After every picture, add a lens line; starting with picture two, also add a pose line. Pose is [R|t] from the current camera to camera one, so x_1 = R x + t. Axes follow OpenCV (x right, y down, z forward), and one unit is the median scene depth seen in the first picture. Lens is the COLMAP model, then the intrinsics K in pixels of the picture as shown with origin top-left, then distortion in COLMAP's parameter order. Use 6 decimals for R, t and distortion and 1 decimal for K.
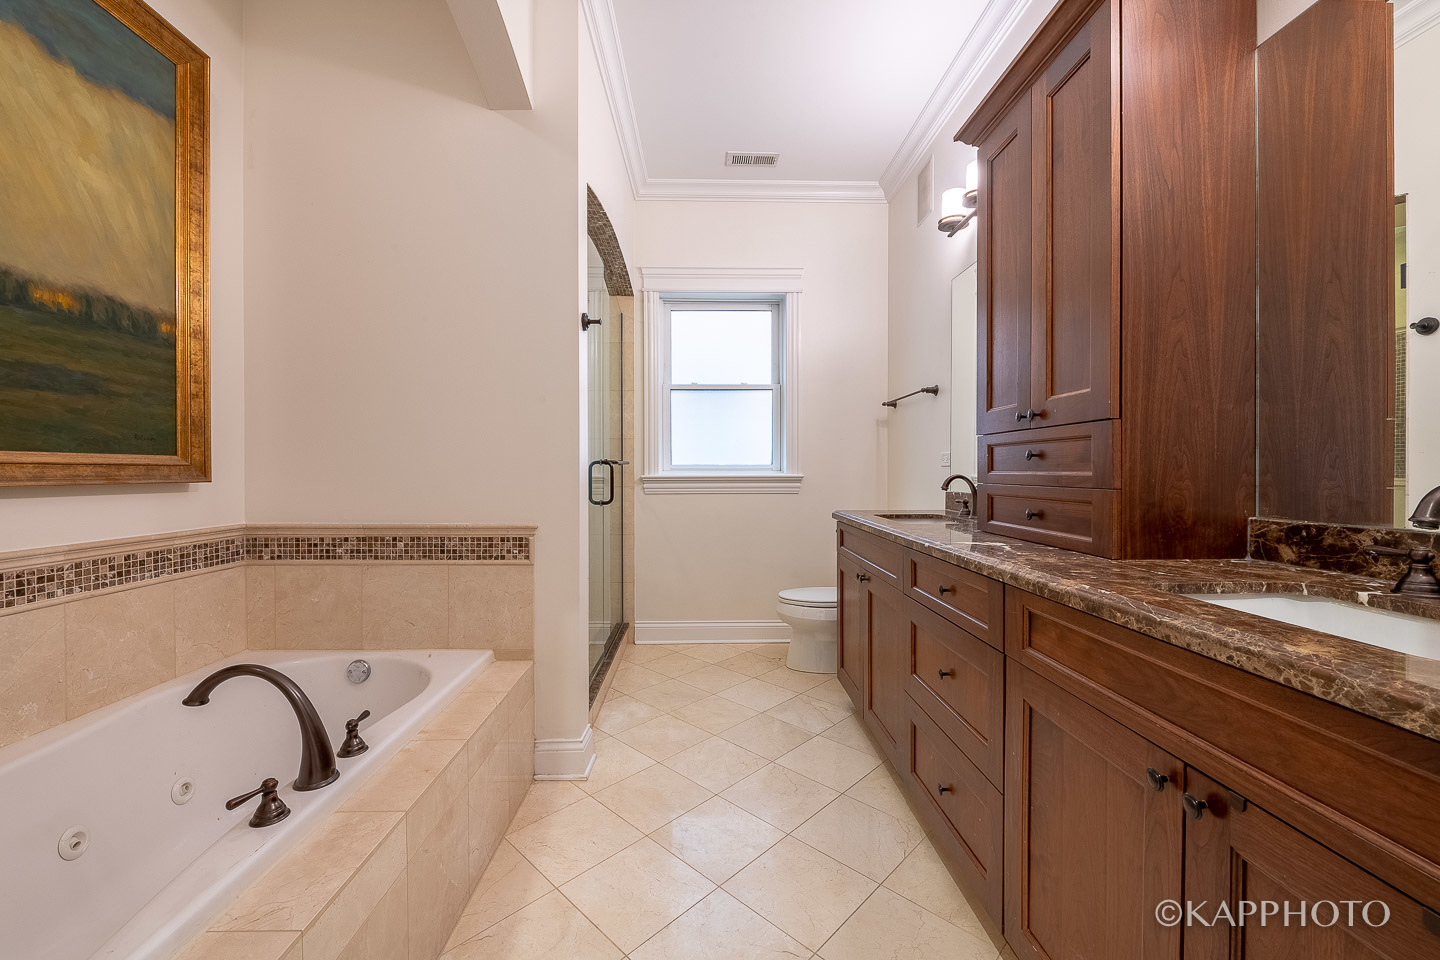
lens RADIAL K [[572.8, 0, 715.6], [0, 572.8, 477.7], [0, 0, 1]] dist [-0.000836, -0.003444]
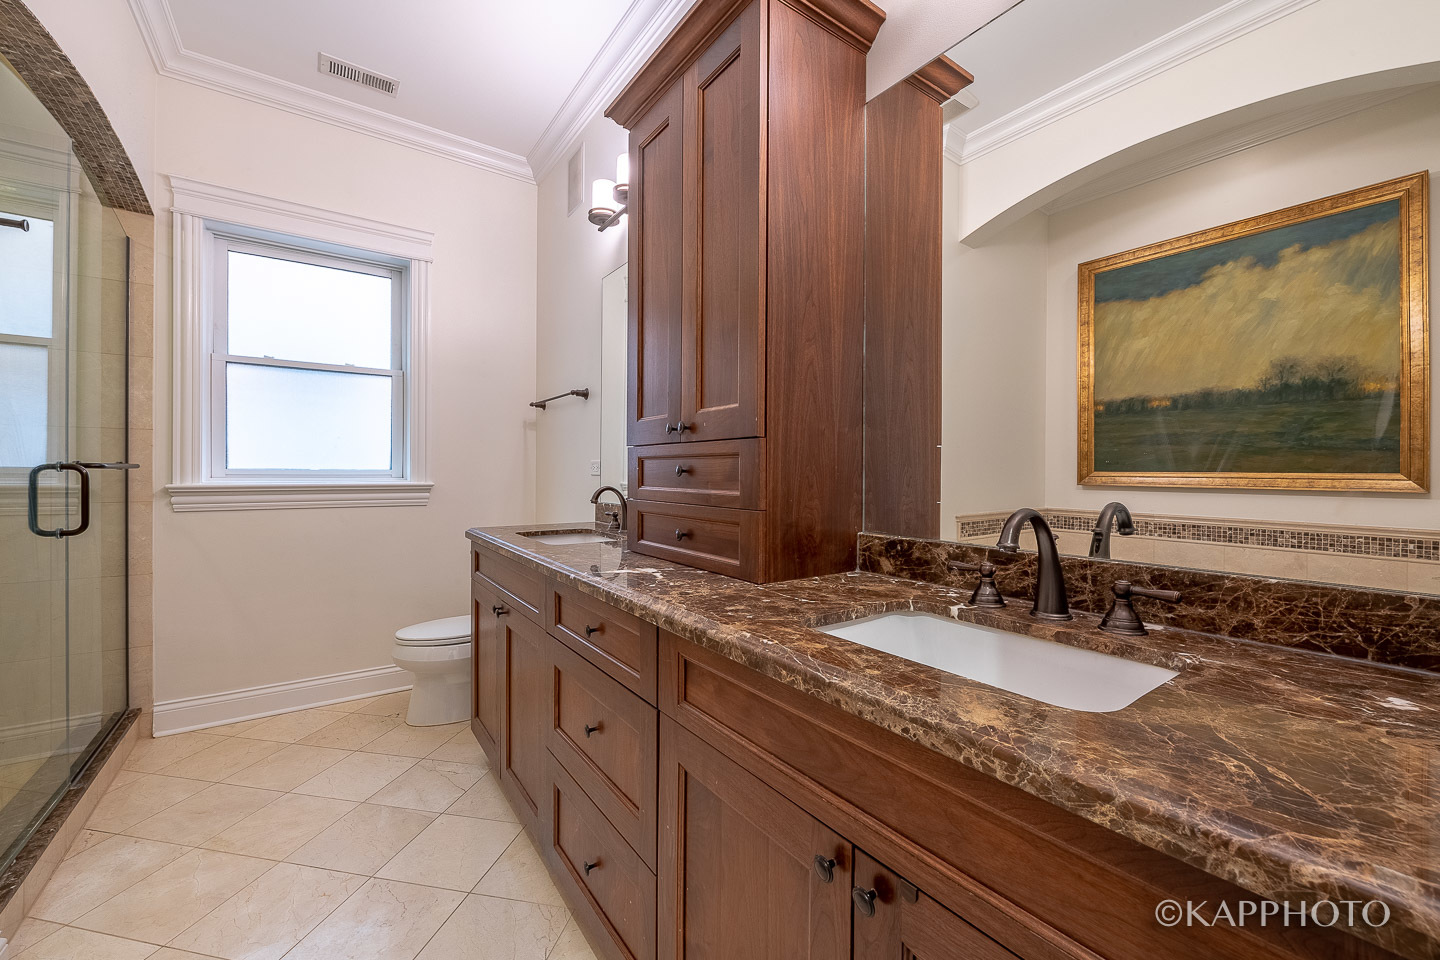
lens RADIAL K [[572.8, 0, 715.6], [0, 572.8, 477.7], [0, 0, 1]] dist [-0.000836, -0.003444]
pose [[0.833193, 0.003369, 0.552972, 0.052322], [-0.002124, 0.999994, -0.002893, -0.016072], [-0.552978, 0.001236, 0.833195, 0.121777]]
